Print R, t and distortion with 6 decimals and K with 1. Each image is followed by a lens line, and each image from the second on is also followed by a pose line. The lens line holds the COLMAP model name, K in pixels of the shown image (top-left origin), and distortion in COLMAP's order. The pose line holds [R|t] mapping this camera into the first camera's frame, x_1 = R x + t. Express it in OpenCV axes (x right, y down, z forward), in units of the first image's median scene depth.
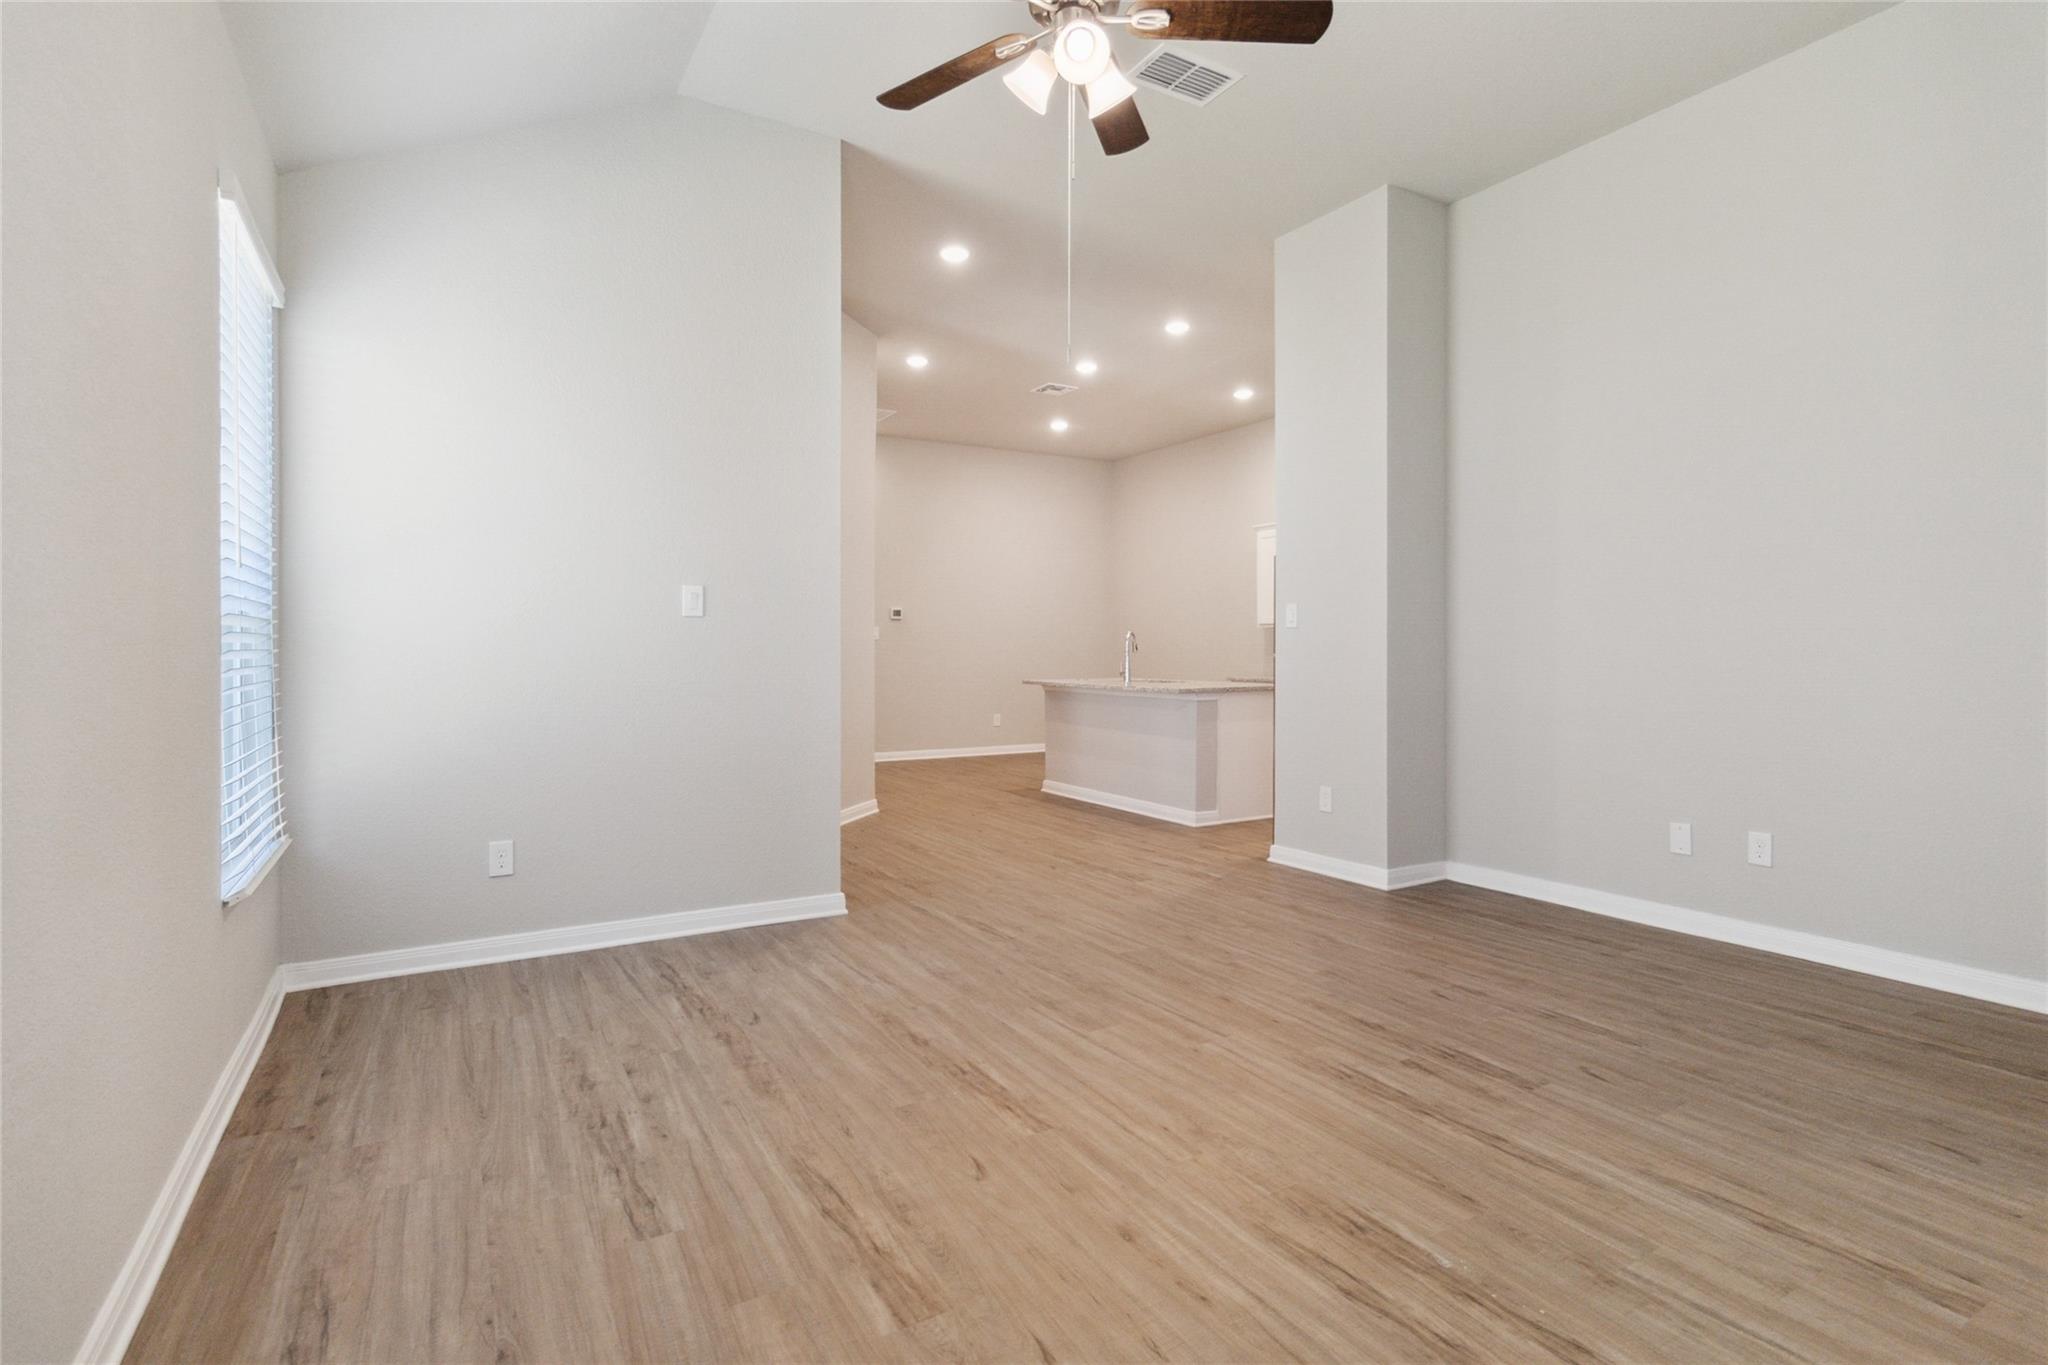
lens RADIAL K [[996.4, 0, 1013.0], [0, 996.4, 670.7], [0, 0, 1]] dist [-0.001251, 0.002202]
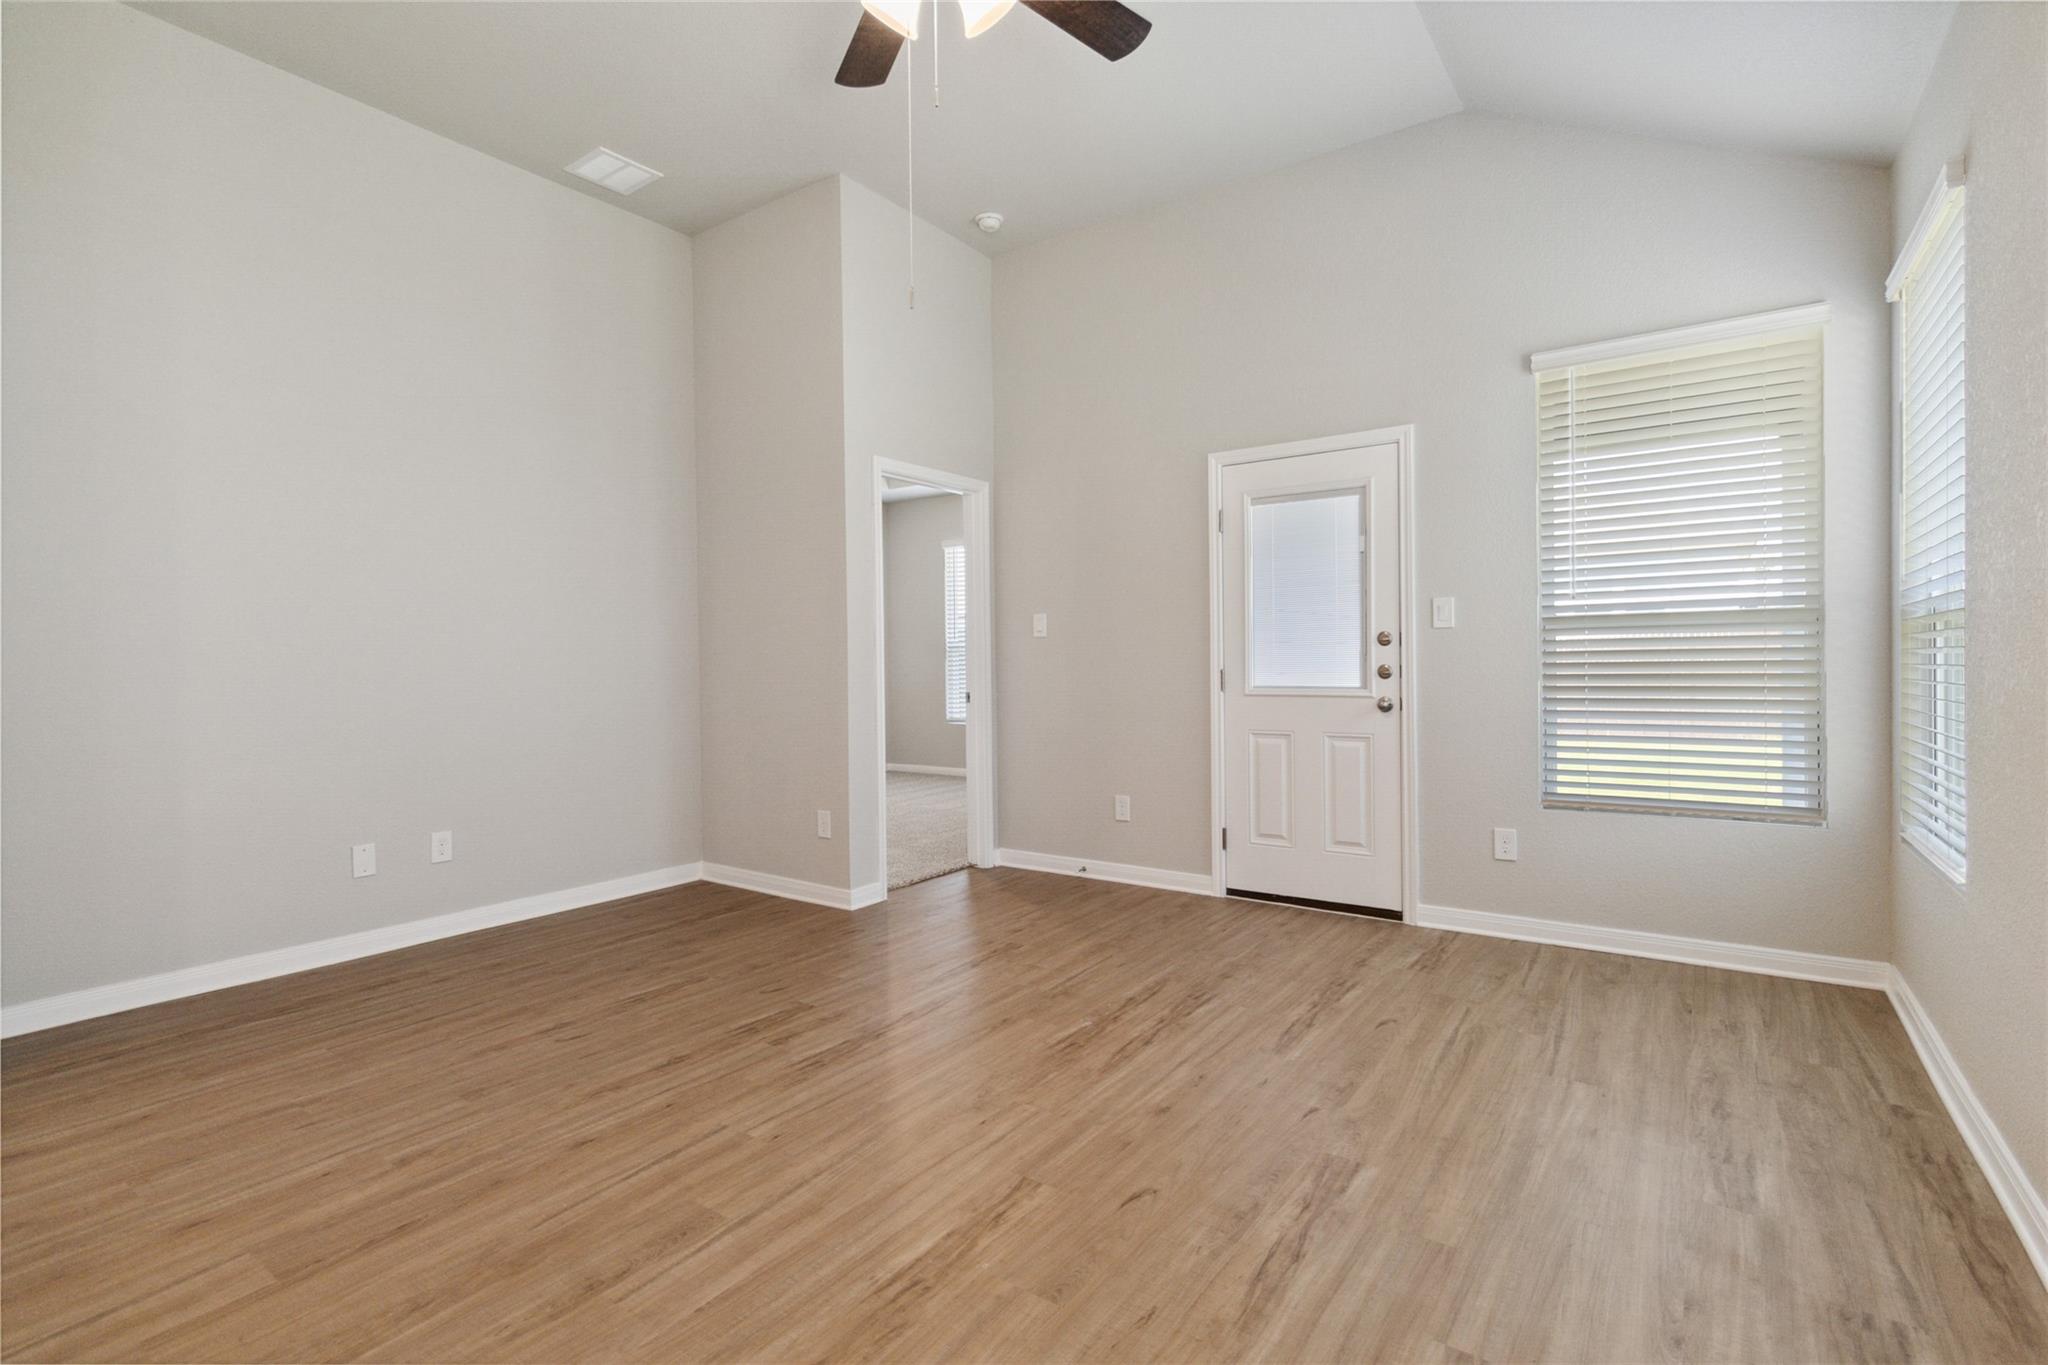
lens RADIAL K [[996.4, 0, 1002.4], [0, 996.4, 680.5], [0, 0, 1]] dist [-0.001251, 0.002202]
pose [[-0.424090, -0.011695, 0.905544, -0.671069], [0.029117, 0.999224, 0.026541, -0.020671], [-0.905152, 0.037622, -0.423421, 1.200133]]
